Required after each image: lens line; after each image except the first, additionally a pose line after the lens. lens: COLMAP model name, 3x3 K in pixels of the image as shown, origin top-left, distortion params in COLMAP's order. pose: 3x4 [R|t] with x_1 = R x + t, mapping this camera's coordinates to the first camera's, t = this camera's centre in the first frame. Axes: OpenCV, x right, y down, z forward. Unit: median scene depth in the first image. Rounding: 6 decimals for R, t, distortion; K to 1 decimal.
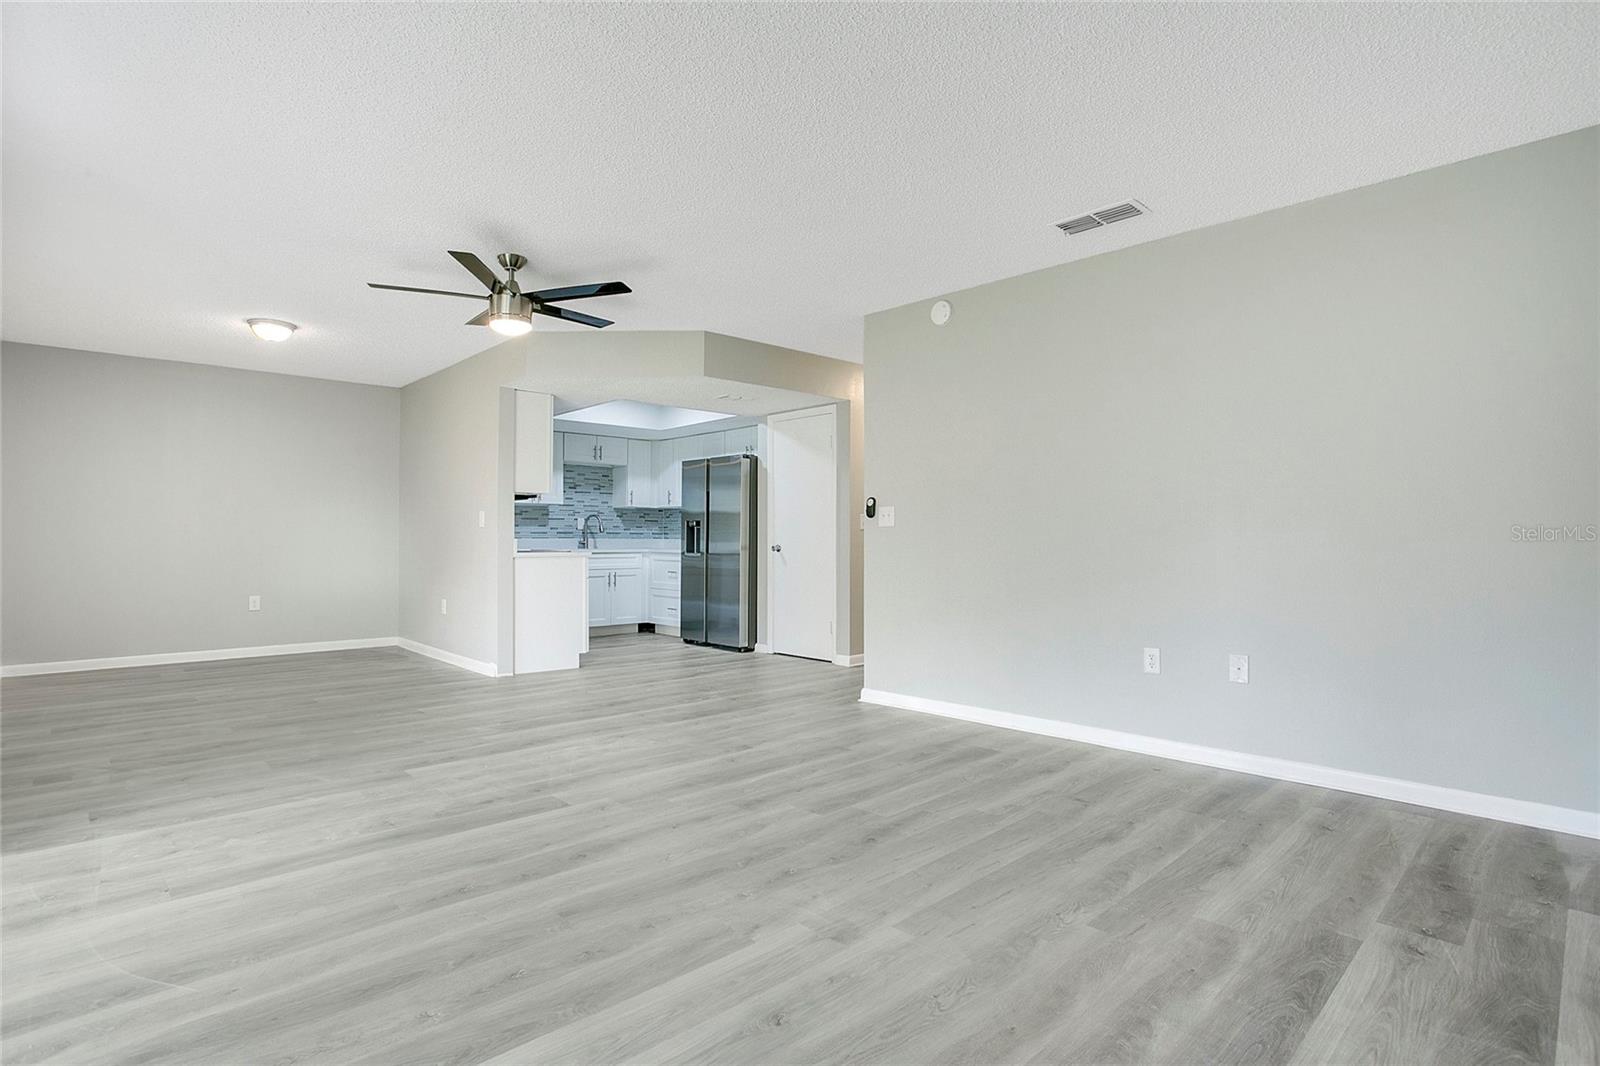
lens RADIAL K [[794.8, 0, 807.7], [0, 794.8, 534.3], [0, 0, 1]] dist [-0.053714, 0.000615]
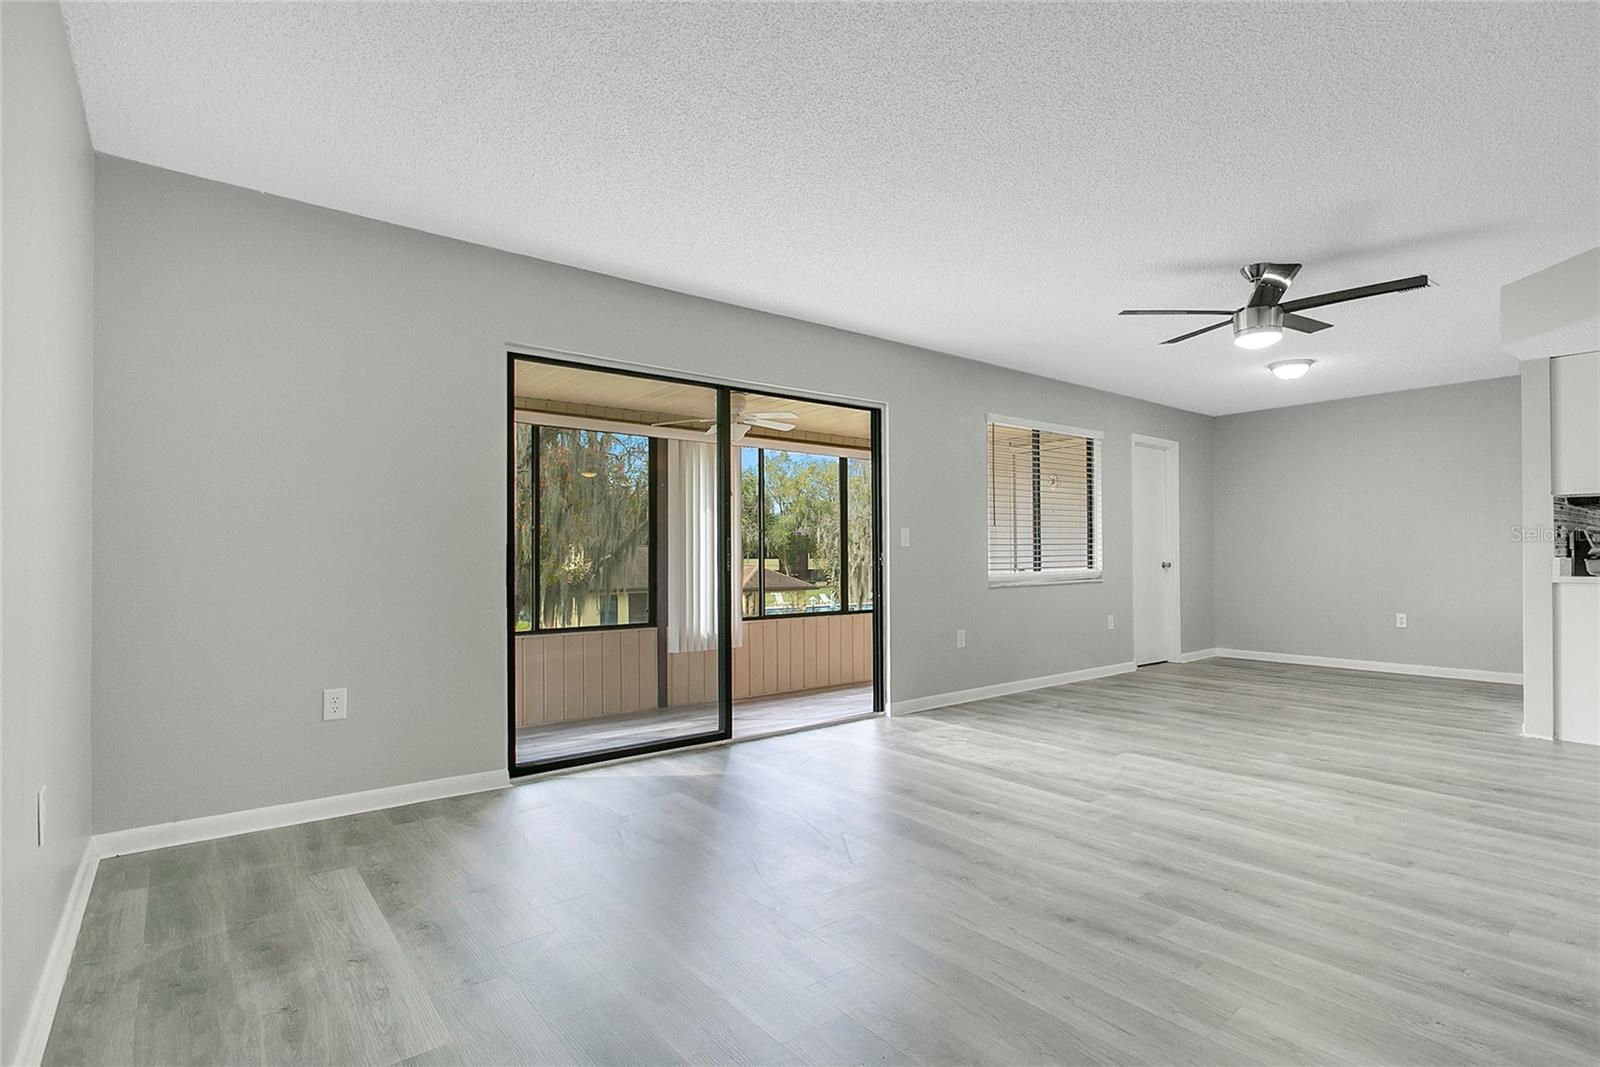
lens RADIAL K [[798.0, 0, 832.4], [0, 798.0, 543.7], [0, 0, 1]] dist [0.000344, -0.005387]
pose [[-0.053086, -0.014358, -0.998487, 0.830804], [0.000745, 0.999896, -0.014418, 0.000845], [0.998590, -0.001509, -0.053070, 0.701322]]
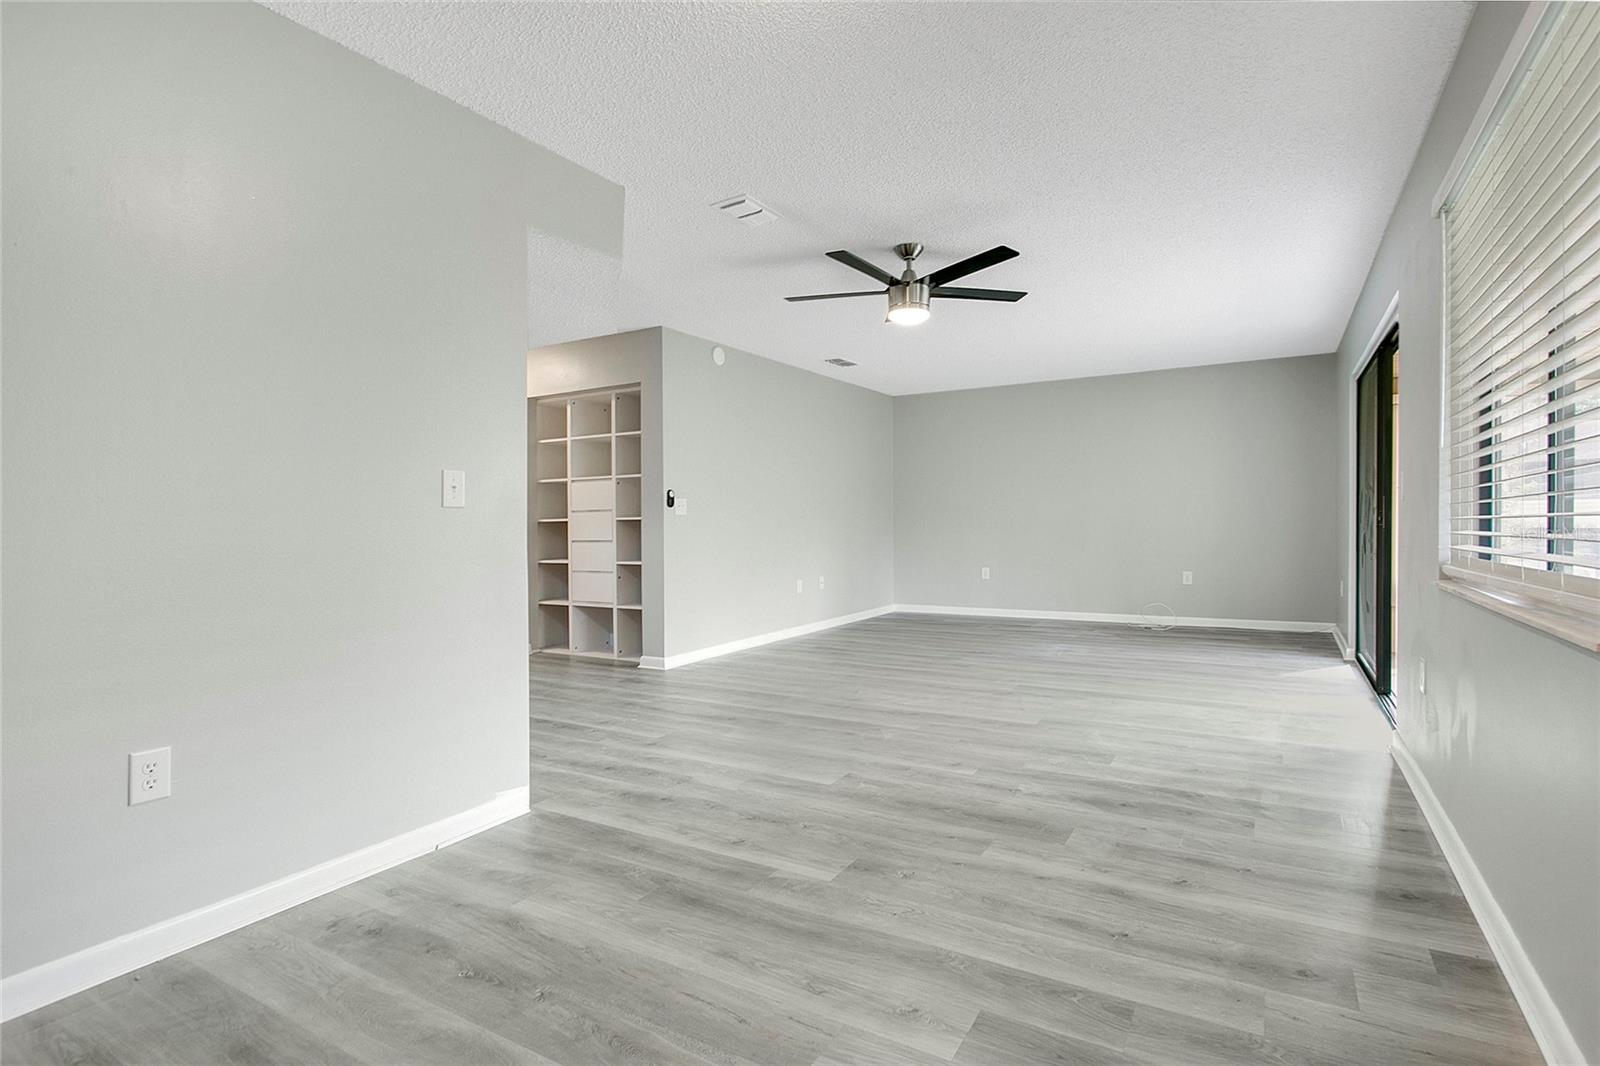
lens RADIAL K [[794.8, 0, 807.7], [0, 794.8, 534.3], [0, 0, 1]] dist [-0.053714, 0.000615]
pose [[-0.274117, -0.007701, 0.961665, -1.785242], [0.010771, 0.999881, 0.011077, 0.013412], [-0.961636, 0.013395, -0.274002, 1.874507]]
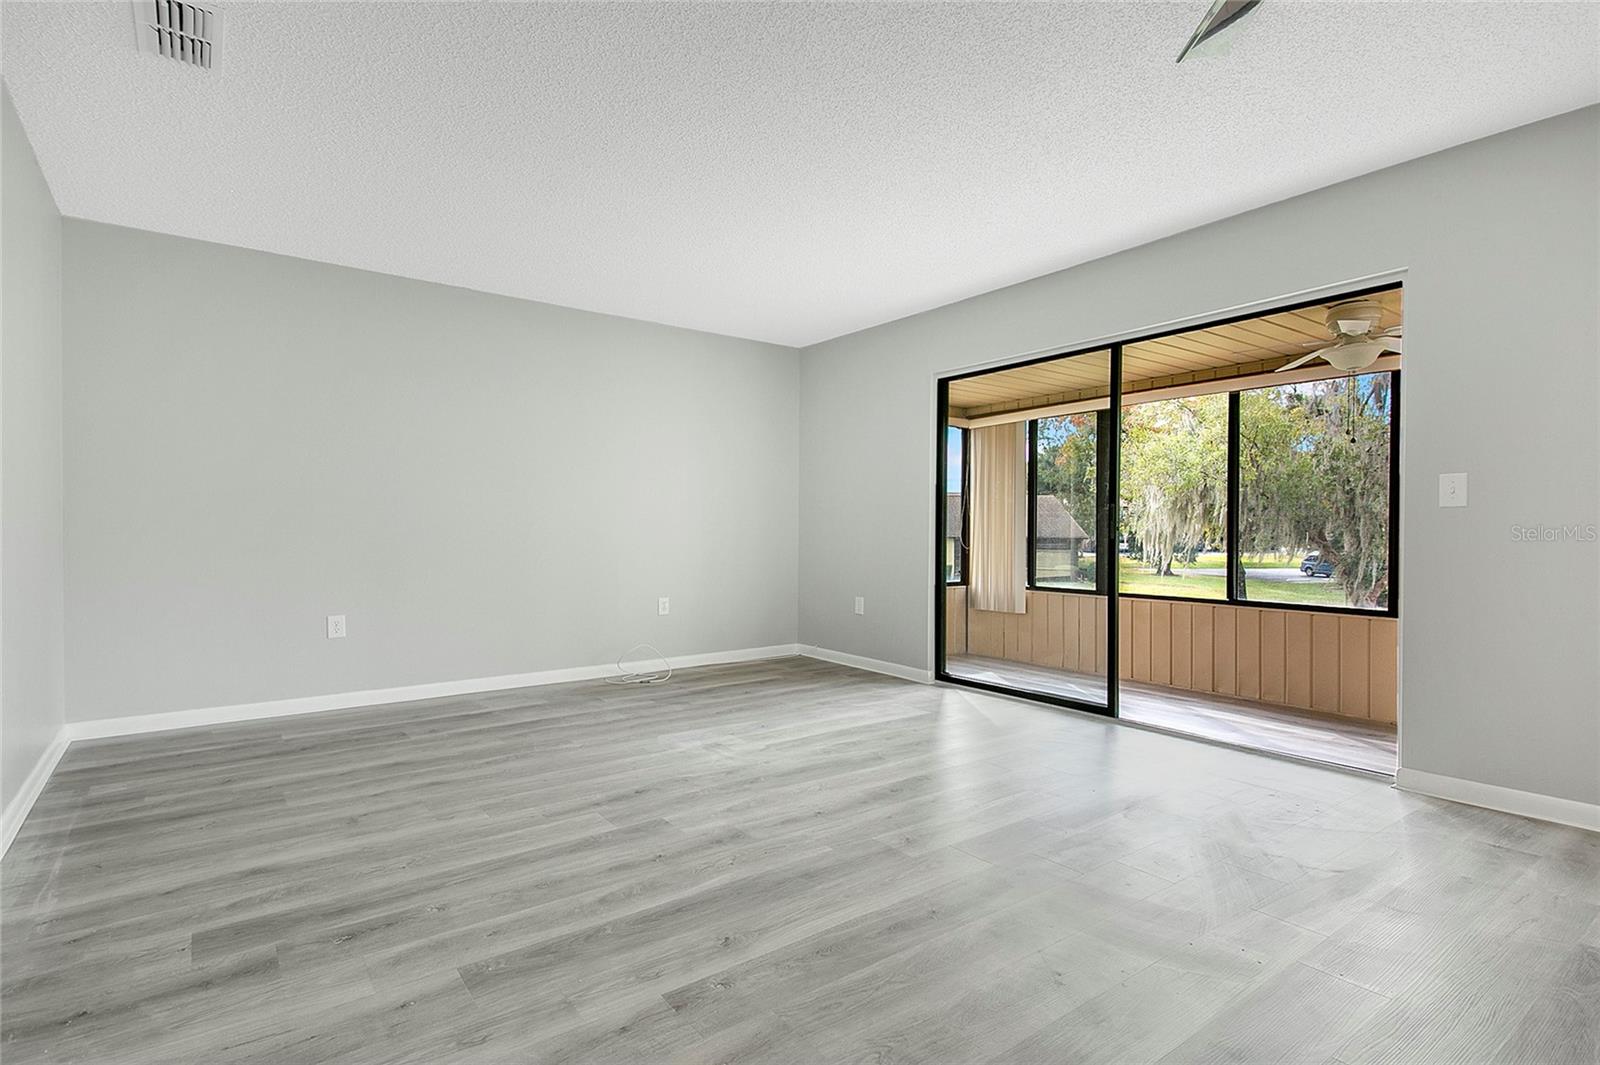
lens RADIAL K [[798.0, 0, 832.4], [0, 798.0, 542.7], [0, 0, 1]] dist [0.000344, -0.005387]
pose [[-0.995510, -0.007452, 0.094364, -0.255704], [-0.006564, 0.999931, 0.009719, 0.024134], [-0.094430, 0.009056, -0.995490, 1.830683]]
